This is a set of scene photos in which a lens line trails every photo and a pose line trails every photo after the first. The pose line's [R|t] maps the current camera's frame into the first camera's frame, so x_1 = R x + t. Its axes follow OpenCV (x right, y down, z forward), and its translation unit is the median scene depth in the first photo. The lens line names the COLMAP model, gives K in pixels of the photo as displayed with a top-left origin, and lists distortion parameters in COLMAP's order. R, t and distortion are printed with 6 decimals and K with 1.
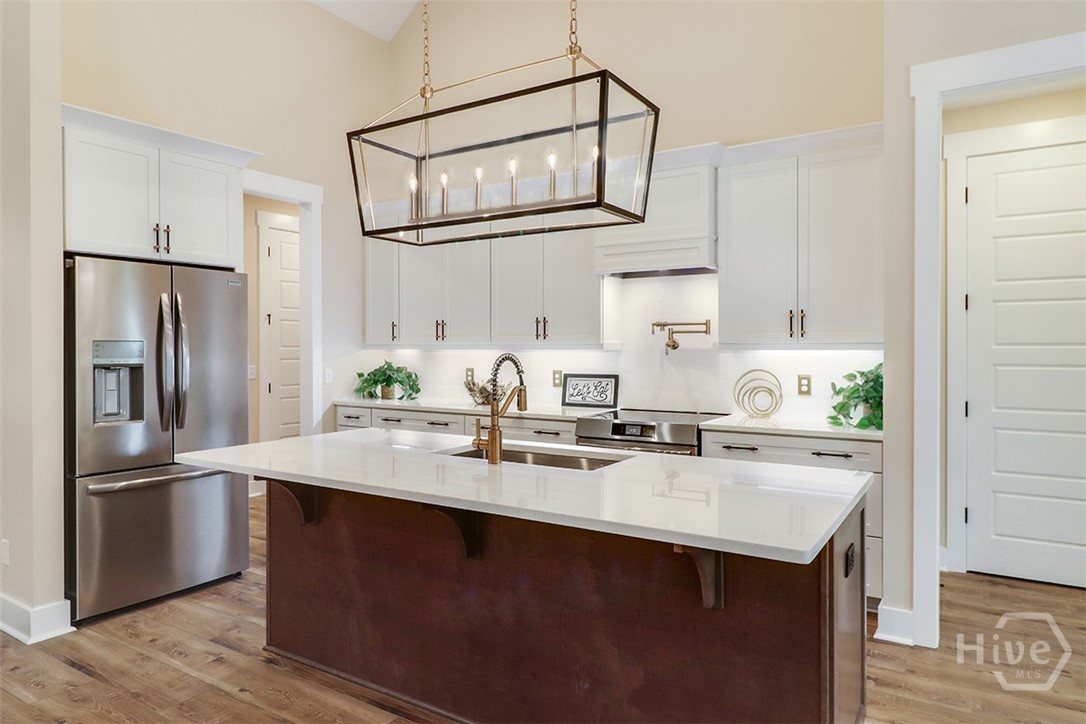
lens RADIAL K [[682.0, 0, 542.6], [0, 682.0, 348.7], [0, 0, 1]] dist [0.000659, -0.000790]
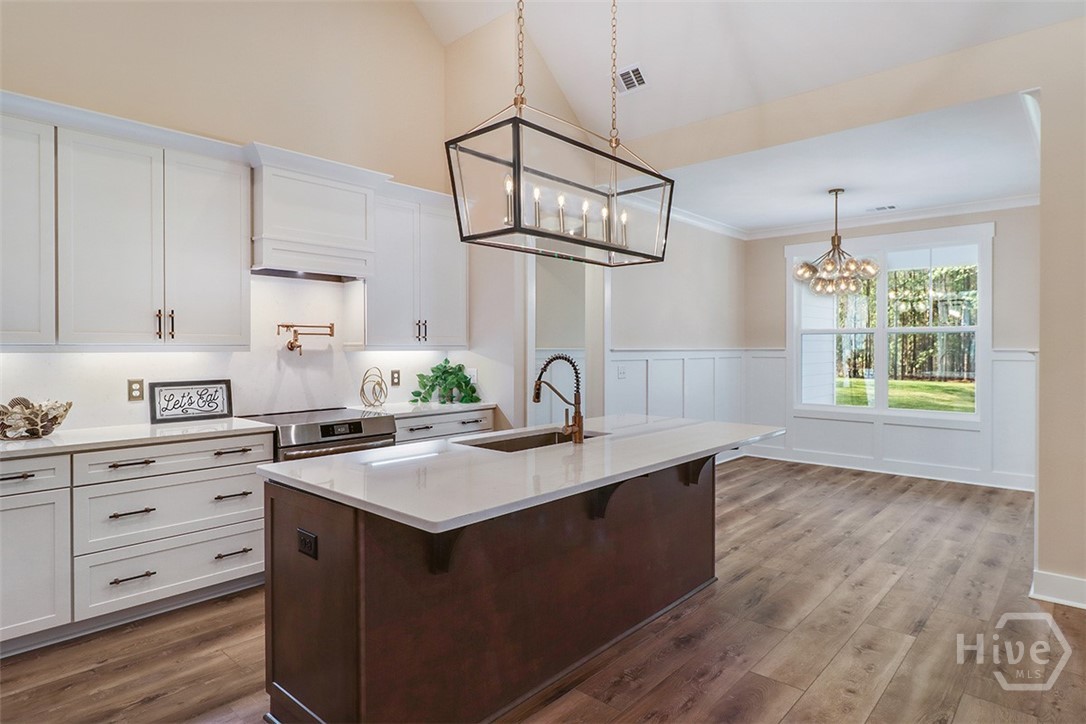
lens RADIAL K [[615.1, 0, 539.5], [0, 615.1, 350.8], [0, 0, 1]] dist [0.001712, 0.000552]
pose [[0.164719, -0.005471, 0.986325, -0.711265], [0.003170, 0.999982, 0.005018, -0.002557], [-0.986335, 0.002300, 0.164733, 0.535895]]
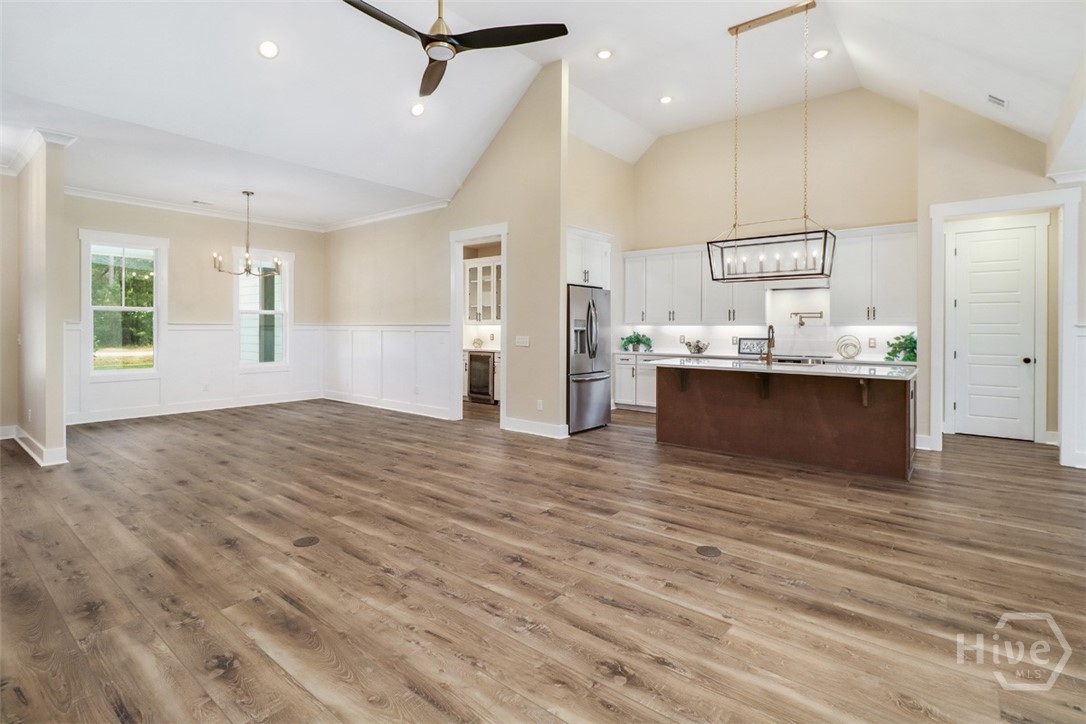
lens RADIAL K [[525.1, 0, 550.7], [0, 525.1, 330.3], [0, 0, 1]] dist [-0.003943, -0.000379]
pose [[0.994651, 0.005638, -0.103135, -0.431468], [-0.005505, 0.999984, 0.001576, 0.017907], [0.103142, -0.001000, 0.994666, -0.700531]]
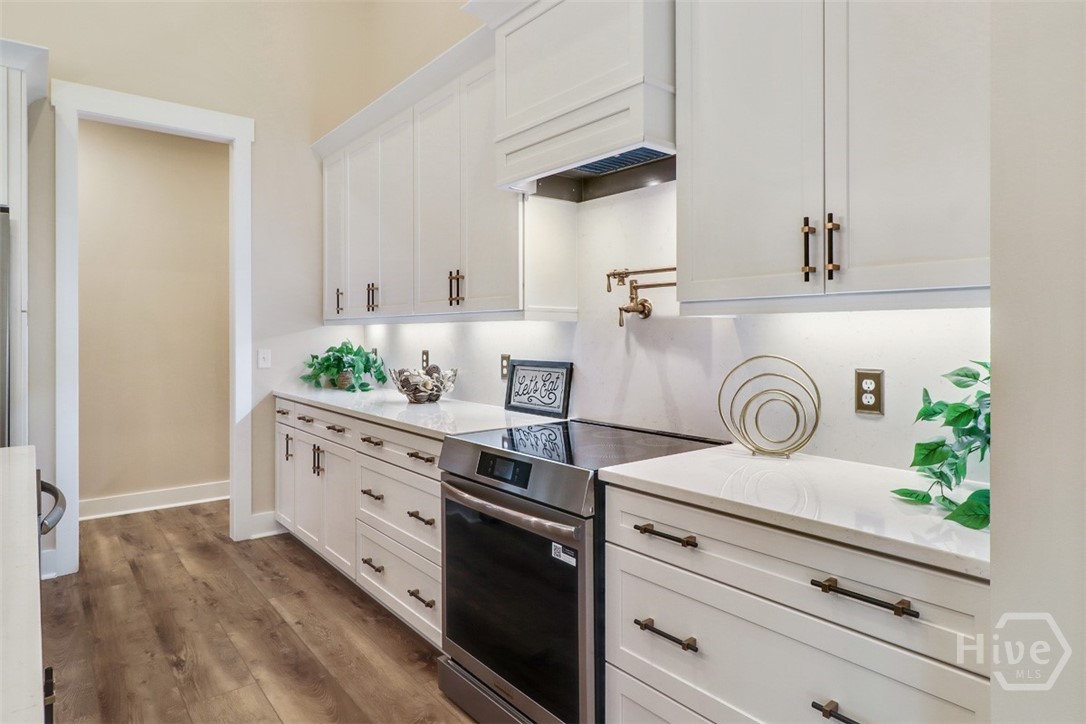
lens RADIAL K [[629.6, 0, 567.8], [0, 629.6, 335.2], [0, 0, 1]] dist [-0.006992, 0.000452]
pose [[0.954424, 0.000547, -0.298454, 0.315230], [-0.000477, 1.000000, 0.000306, 0.015881], [0.298455, -0.000150, 0.954424, 0.538520]]
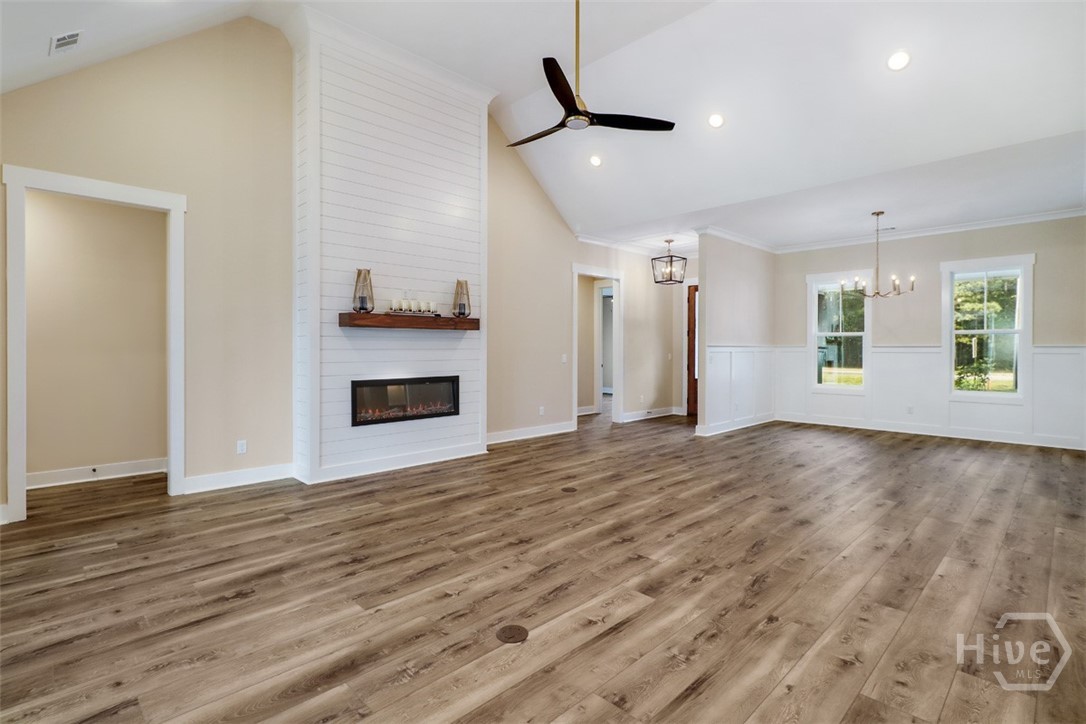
lens RADIAL K [[517.3, 0, 537.9], [0, 517.3, 349.2], [0, 0, 1]] dist [0.000875, -0.000088]
pose [[-0.222338, 0.003747, -0.974962, 0.249684], [-0.005561, 0.999971, 0.005112, 0.014953], [0.974954, 0.006559, -0.222311, 0.194991]]
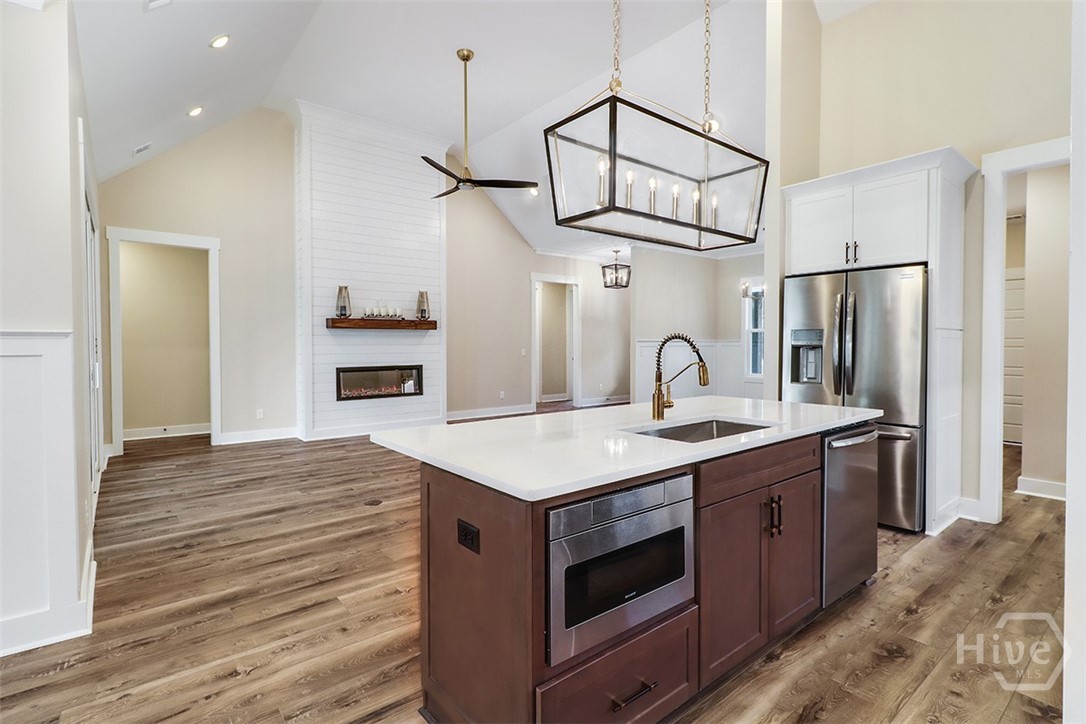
lens RADIAL K [[524.8, 0, 532.2], [0, 524.8, 353.7], [0, 0, 1]] dist [-0.001836, 0.000161]
pose [[-0.325686, 0.020919, -0.945246, 0.564932], [-0.001453, 0.999743, 0.022626, 0.013655], [0.945477, 0.008742, -0.325572, 0.663673]]
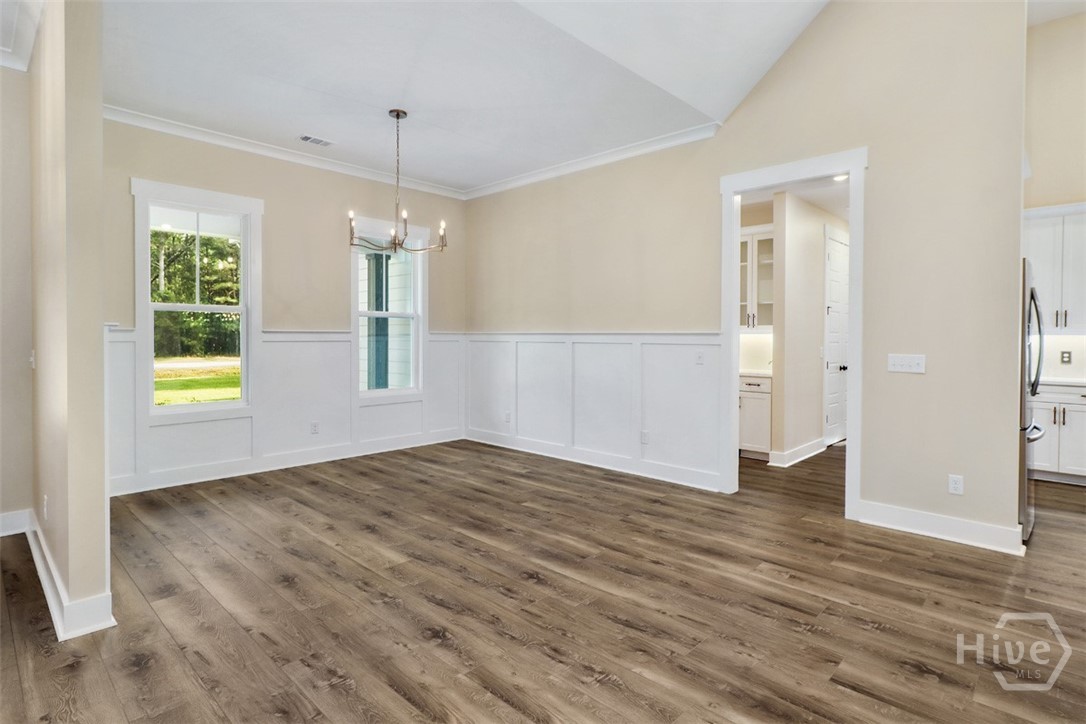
lens RADIAL K [[550.5, 0, 556.6], [0, 550.5, 345.8], [0, 0, 1]] dist [0.000839, 0.000021]
pose [[0.984666, 0.009534, -0.174189, -1.079992], [-0.007776, 0.999912, 0.010775, 0.019638], [0.174277, -0.009256, 0.984653, -0.125542]]
